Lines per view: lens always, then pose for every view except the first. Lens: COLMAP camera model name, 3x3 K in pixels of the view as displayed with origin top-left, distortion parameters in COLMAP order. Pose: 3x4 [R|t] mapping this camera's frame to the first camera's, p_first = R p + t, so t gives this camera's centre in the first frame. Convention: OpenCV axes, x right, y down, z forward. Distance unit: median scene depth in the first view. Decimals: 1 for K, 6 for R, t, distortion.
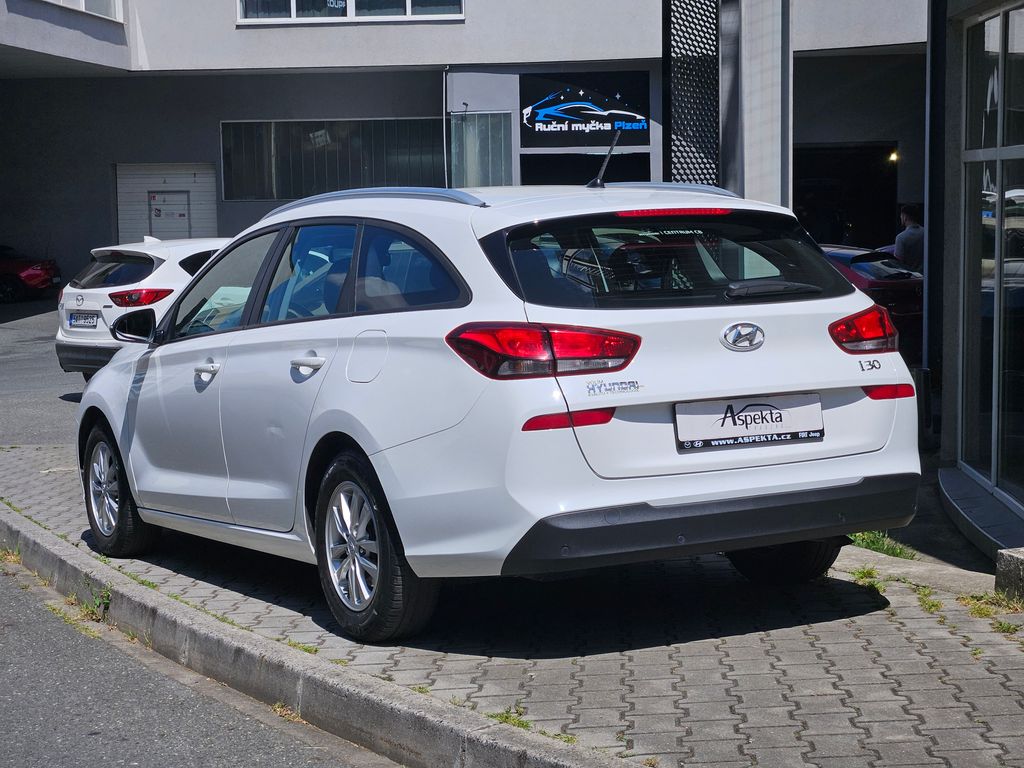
lens RADIAL K [[2009.9, 0, 512.0], [0, 2009.9, 384.0], [0, 0, 1]] dist [-0.514456, 4.502936]
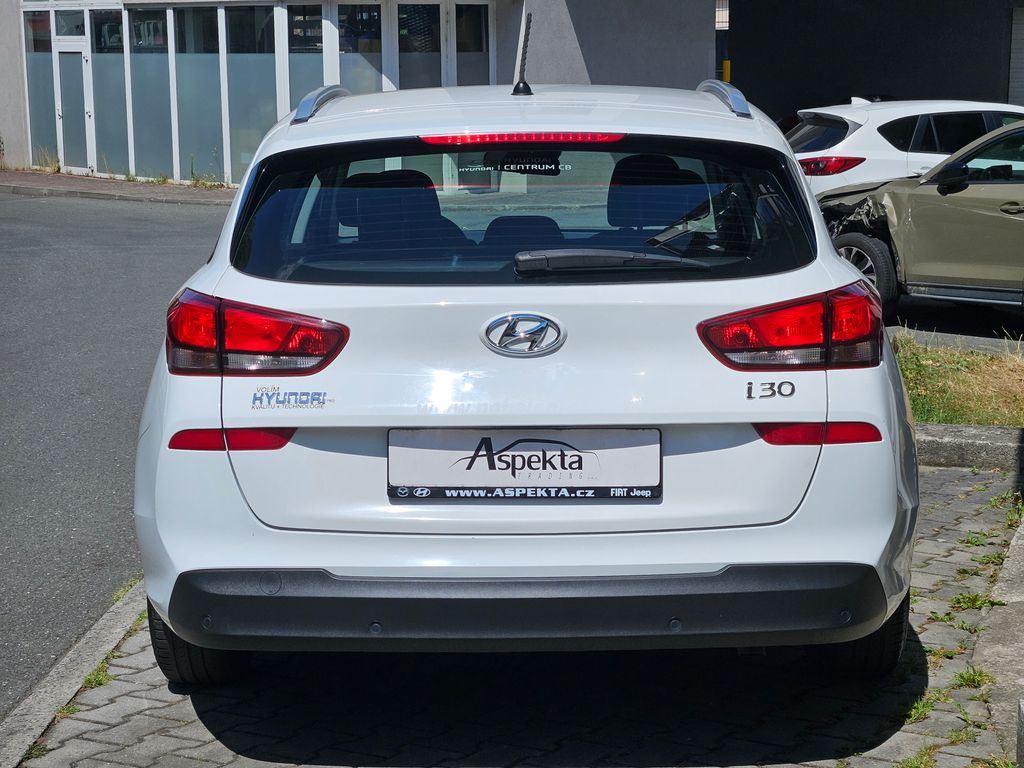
lens RADIAL K [[2009.9, 0, 512.0], [0, 2009.9, 384.0], [0, 0, 1]] dist [-0.514456, 4.502936]
pose [[0.881706, 0.092510, -0.462642, 0.419949], [-0.056200, 0.994200, 0.091693, -0.068197], [0.468441, -0.054846, 0.881791, 0.417884]]
